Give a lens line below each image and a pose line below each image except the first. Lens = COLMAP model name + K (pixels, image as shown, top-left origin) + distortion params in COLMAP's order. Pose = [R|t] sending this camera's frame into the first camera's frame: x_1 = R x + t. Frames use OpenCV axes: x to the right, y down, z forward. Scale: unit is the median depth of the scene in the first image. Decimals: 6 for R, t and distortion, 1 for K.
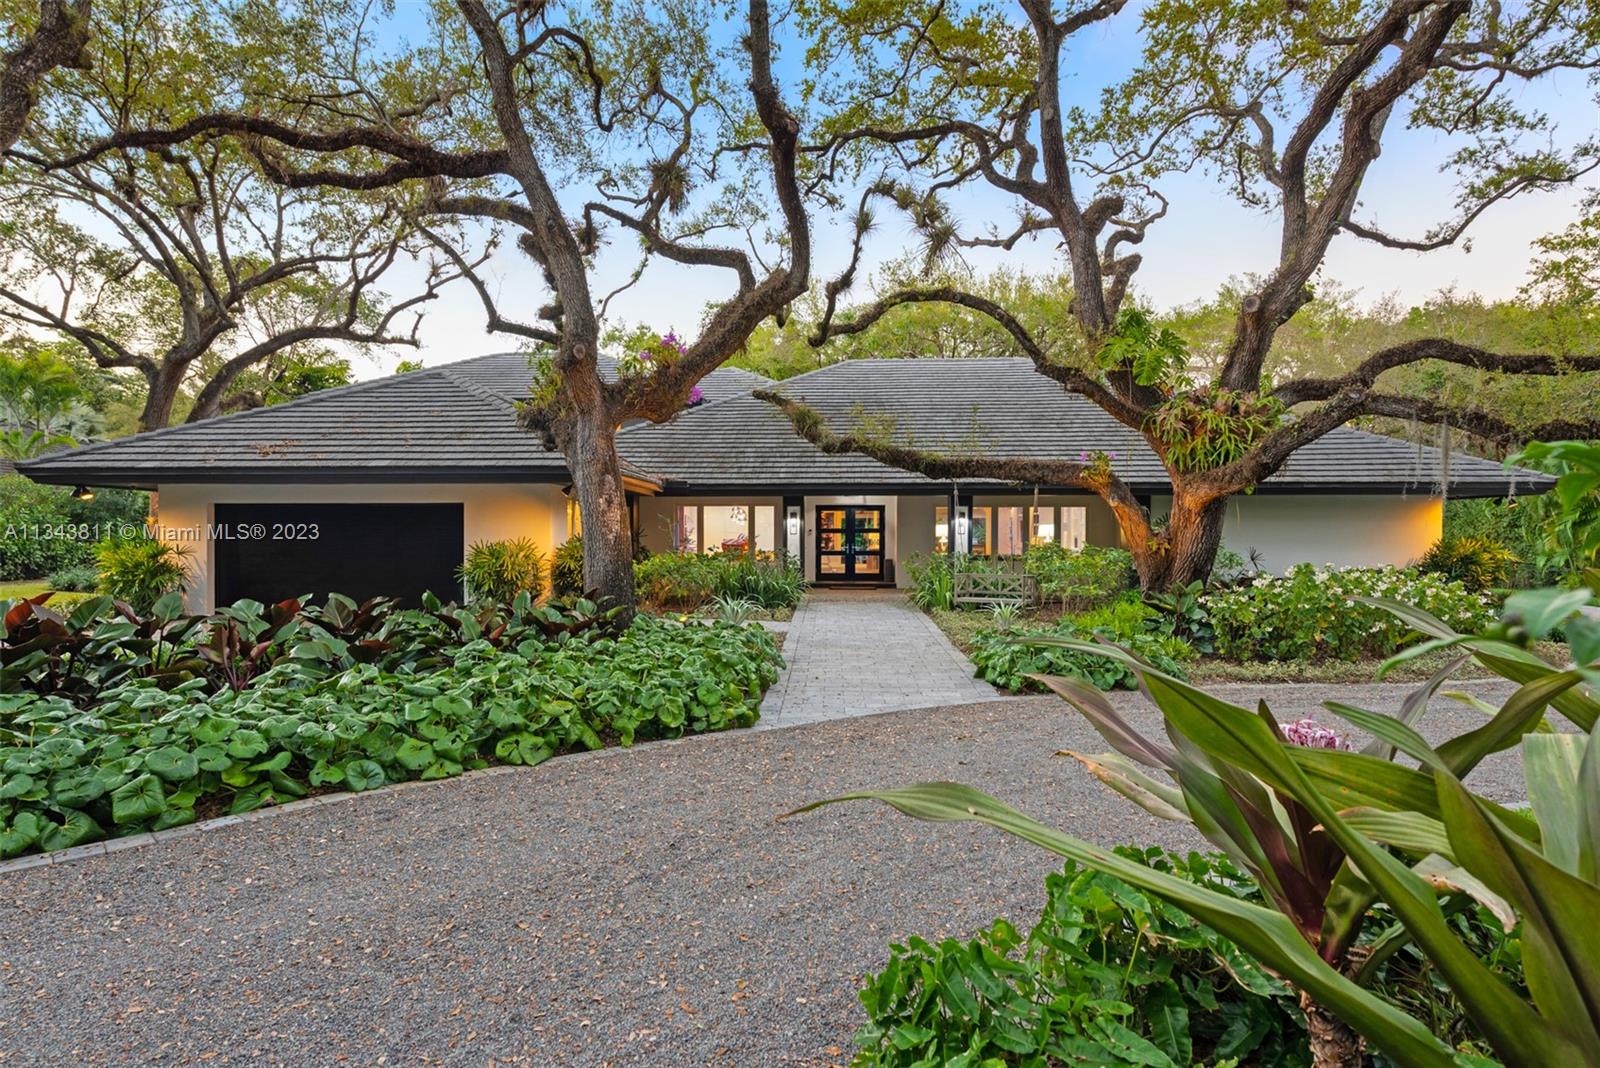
lens RADIAL K [[842.9, 0, 800.0], [0, 842.9, 534.0], [0, 0, 1]] dist [0.001330, 0.000593]
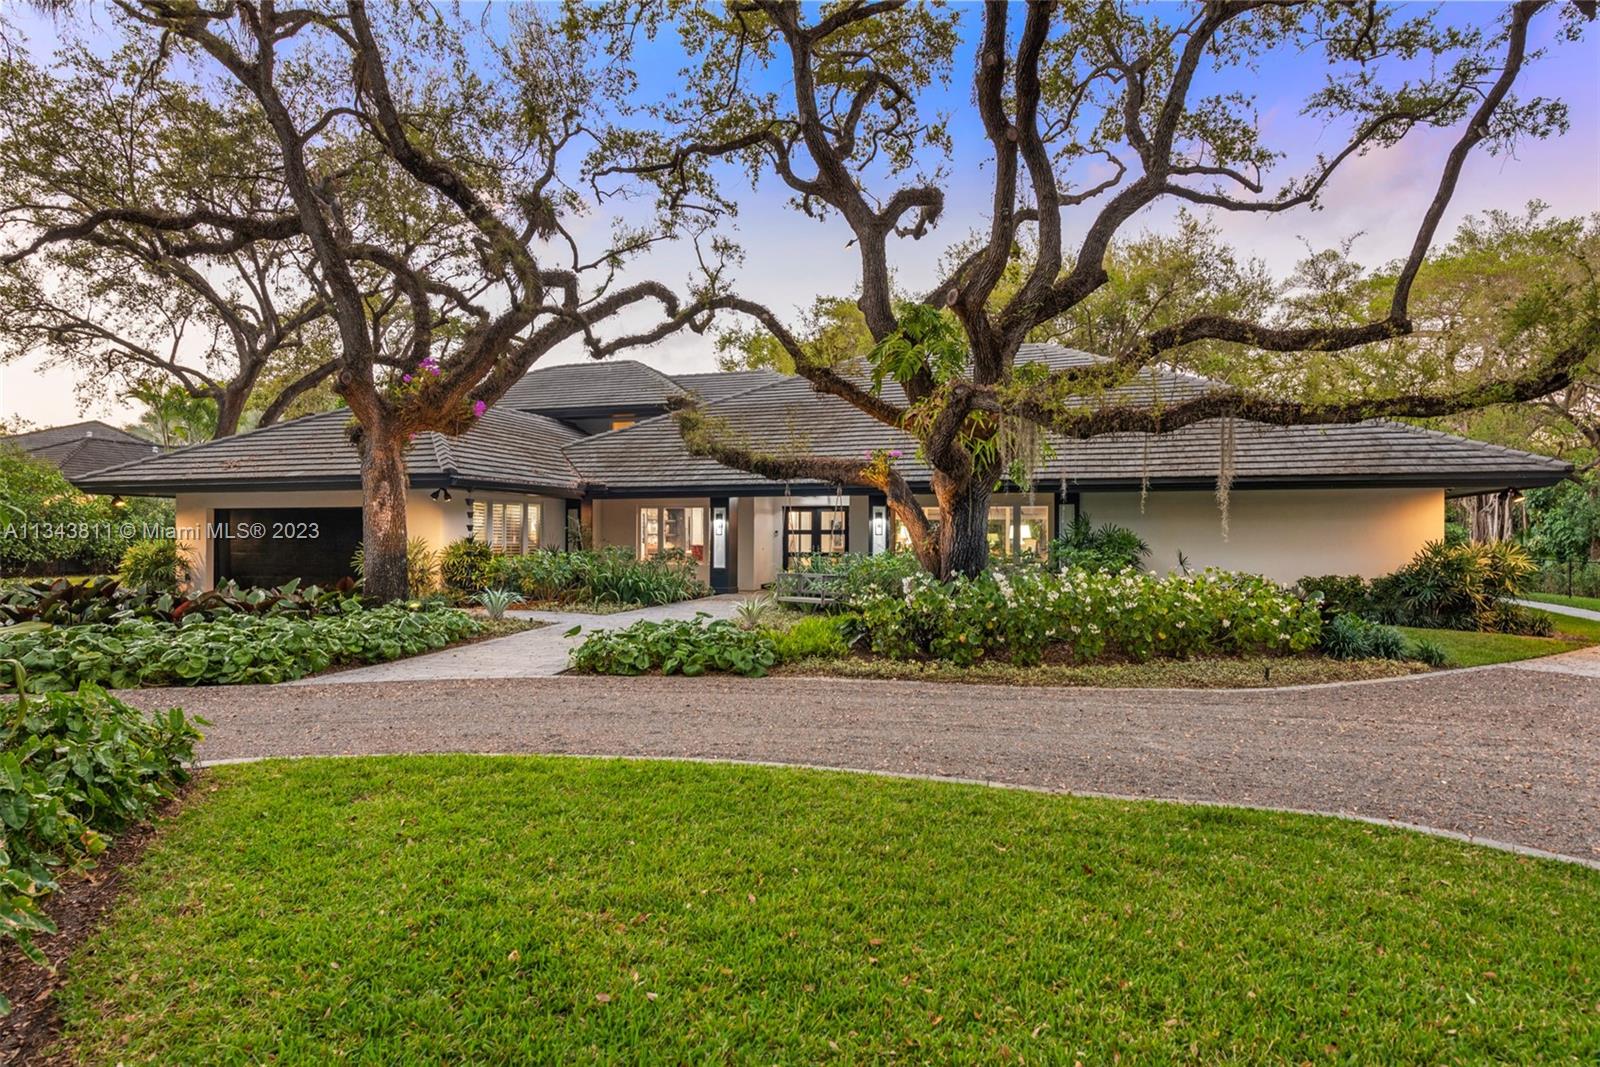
lens RADIAL K [[914.9, 0, 800.0], [0, 914.9, 533.5], [0, 0, 1]] dist [0.001074, -0.001521]
pose [[0.960801, 0.001731, -0.277232, 0.498324], [-0.003193, 0.999983, -0.004822, 0.004334], [0.277219, 0.005518, 0.960791, -0.044128]]
